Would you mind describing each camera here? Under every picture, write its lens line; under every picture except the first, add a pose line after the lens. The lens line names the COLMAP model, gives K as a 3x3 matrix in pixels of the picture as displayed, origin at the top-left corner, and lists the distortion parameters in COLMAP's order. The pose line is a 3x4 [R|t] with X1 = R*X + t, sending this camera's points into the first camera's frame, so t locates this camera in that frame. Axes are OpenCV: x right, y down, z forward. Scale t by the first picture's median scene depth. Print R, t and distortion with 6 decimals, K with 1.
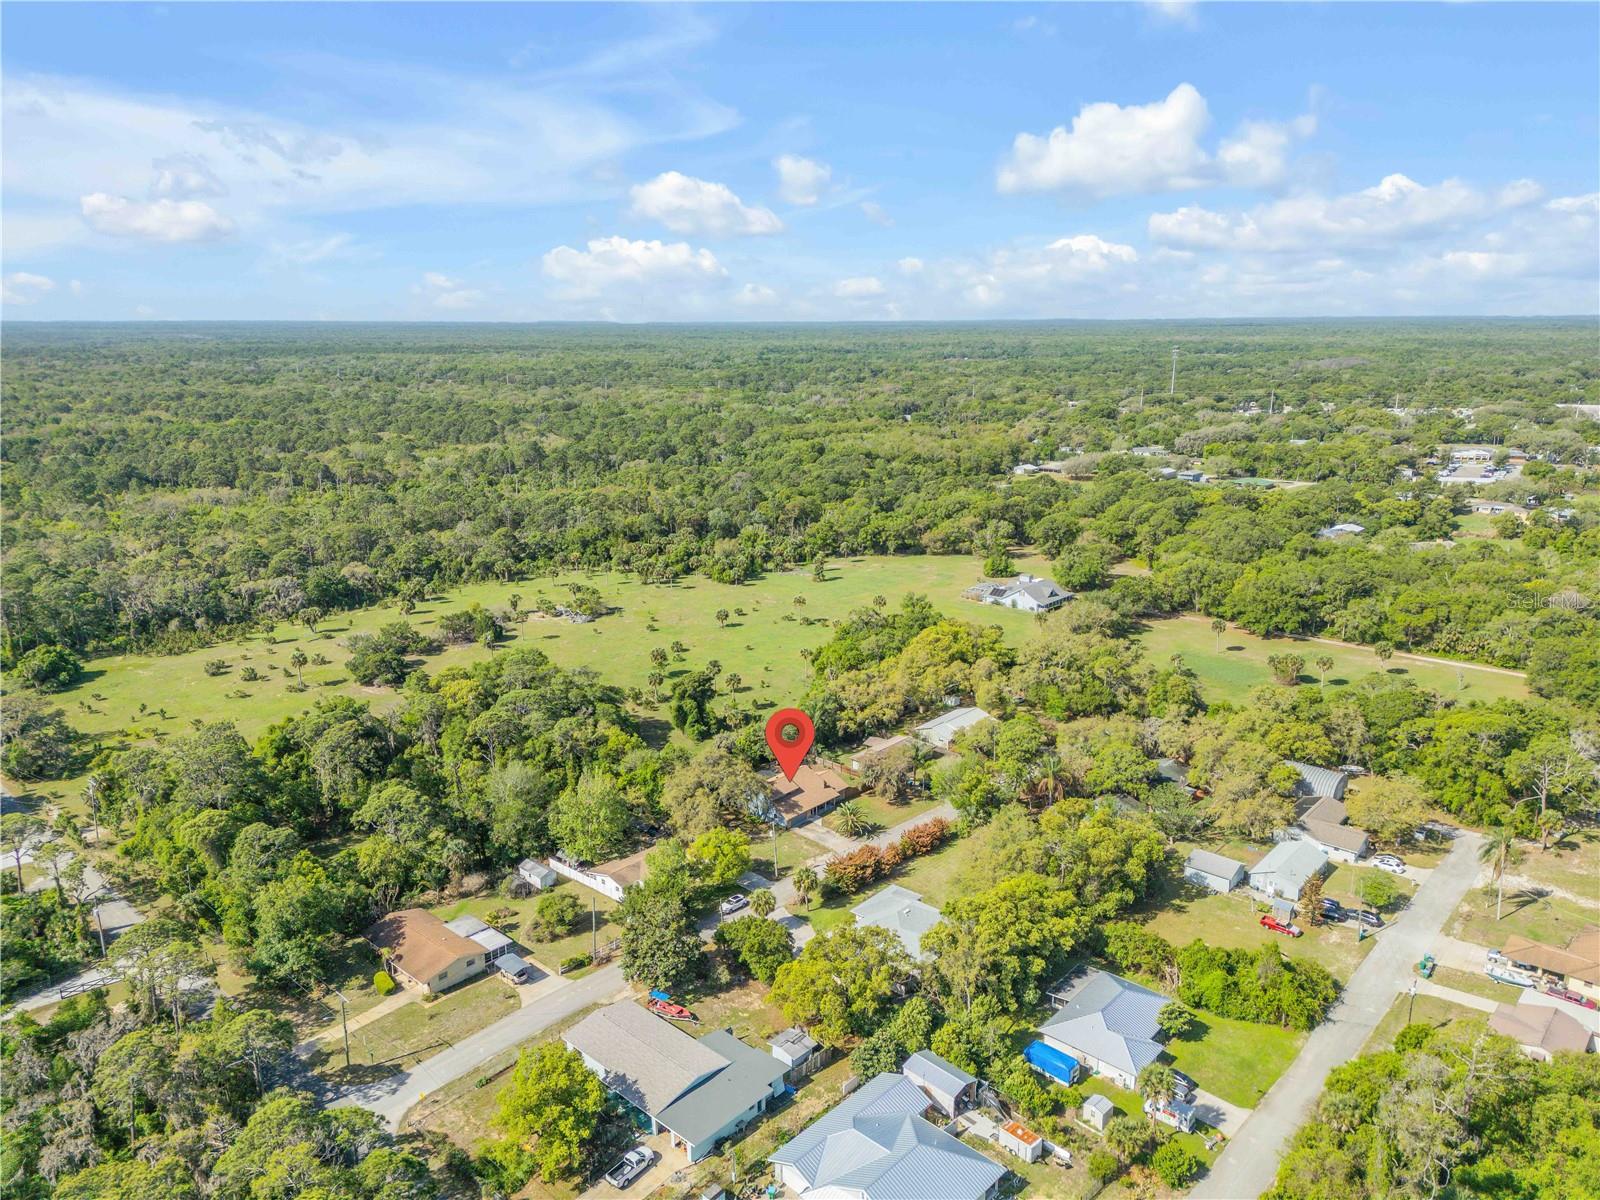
lens RADIAL K [[1134.5, 0, 802.4], [0, 1134.5, 593.1], [0, 0, 1]] dist [0.068806, -0.055193]
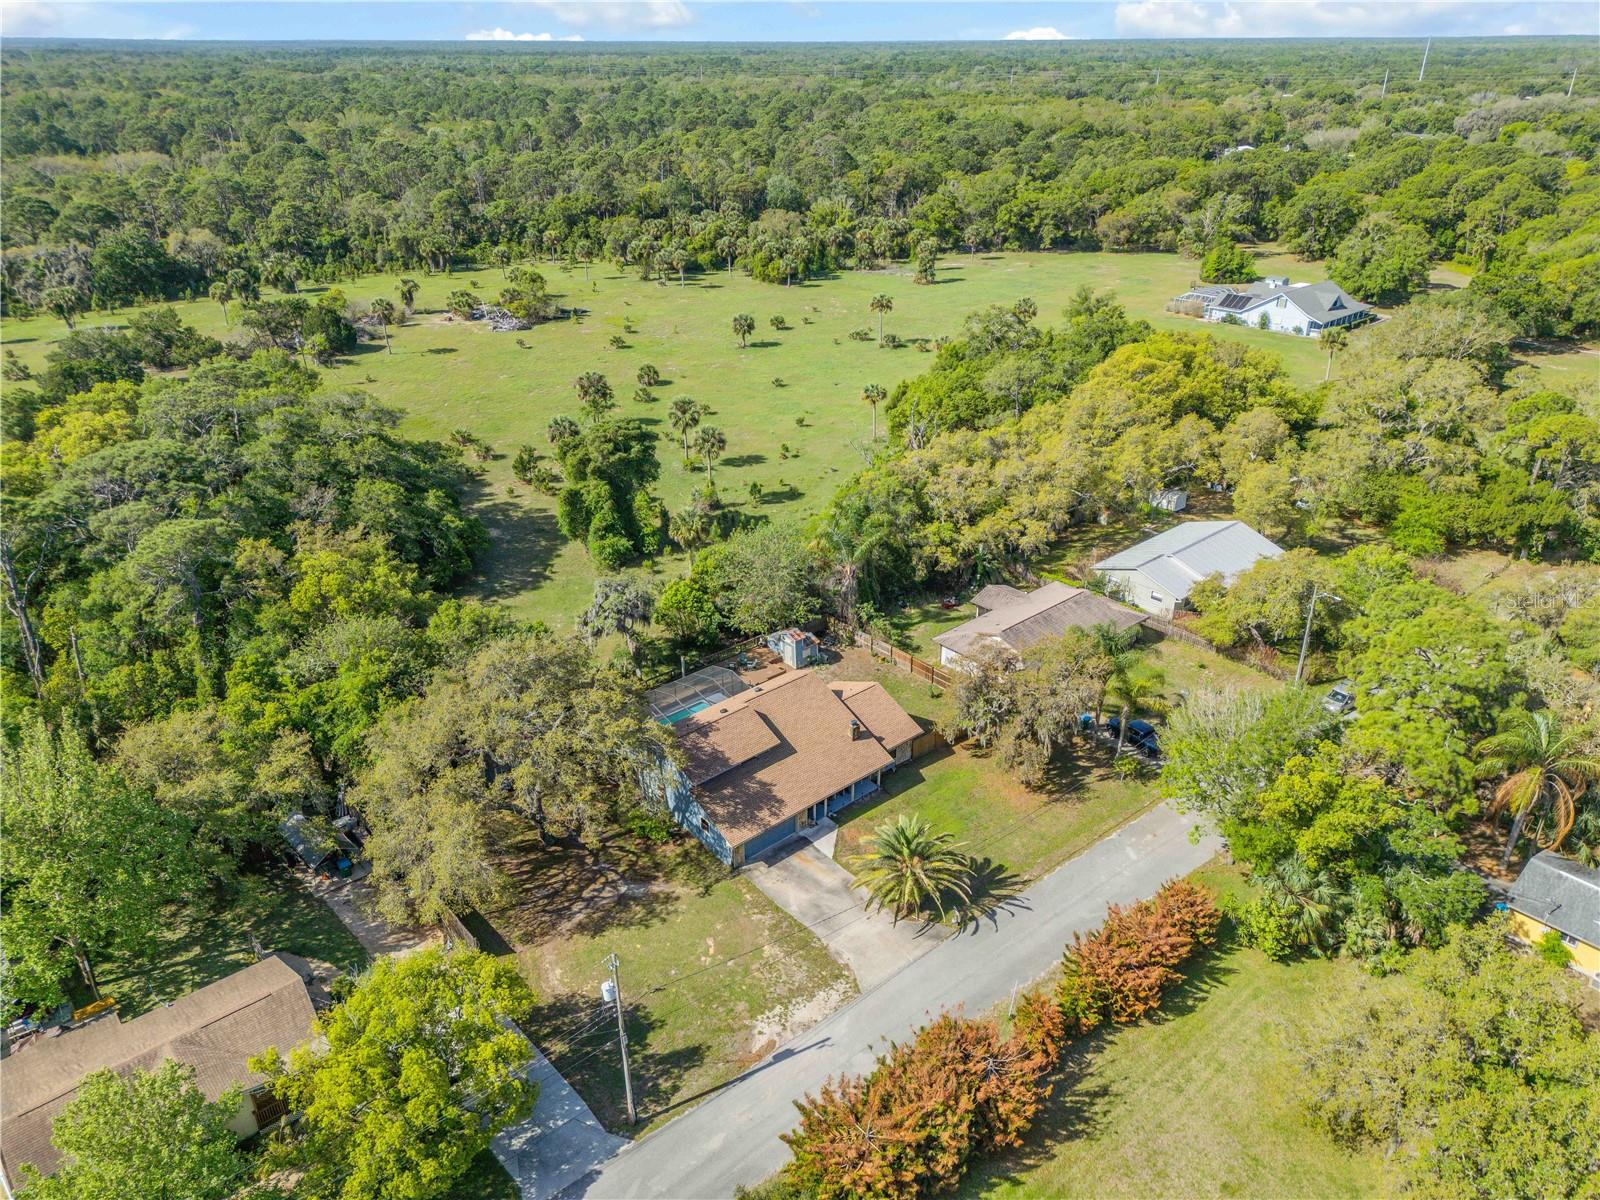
lens RADIAL K [[1134.5, 0, 804.6], [0, 1134.5, 615.1], [0, 0, 1]] dist [0.068806, -0.055193]
pose [[0.993614, 0.052159, -0.100053, 0.029492], [-0.028191, 0.973377, 0.227471, 0.036117], [0.109254, -0.223198, 0.968631, 0.495290]]
